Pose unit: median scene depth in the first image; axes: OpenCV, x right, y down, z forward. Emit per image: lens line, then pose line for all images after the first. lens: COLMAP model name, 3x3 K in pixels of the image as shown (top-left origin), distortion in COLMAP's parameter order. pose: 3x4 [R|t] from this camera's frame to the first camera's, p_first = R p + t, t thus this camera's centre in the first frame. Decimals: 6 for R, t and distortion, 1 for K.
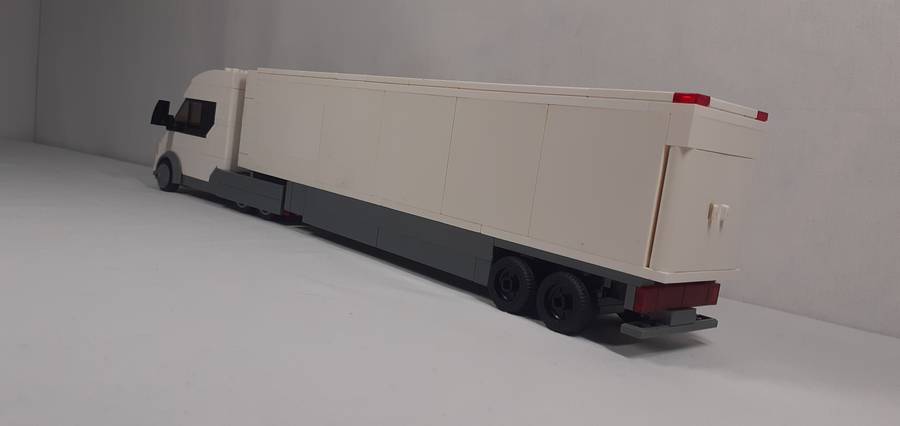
lens RADIAL K [[725.3, 0, 450.0], [0, 725.3, 213.0], [0, 0, 1]] dist [0.153503, -0.000173]
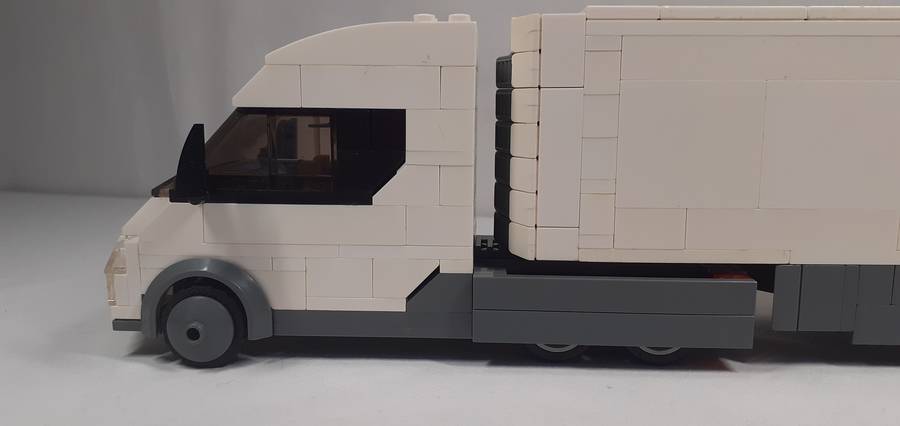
lens RADIAL K [[703.9, 0, 448.8], [0, 703.9, 180.6], [0, 0, 1]] dist [-0.021604, -0.001236]
pose [[0.725747, -0.220799, 0.651566, -0.688171], [0.168787, 0.975297, 0.142500, -0.203038], [-0.666934, 0.006557, 0.745088, 0.908562]]
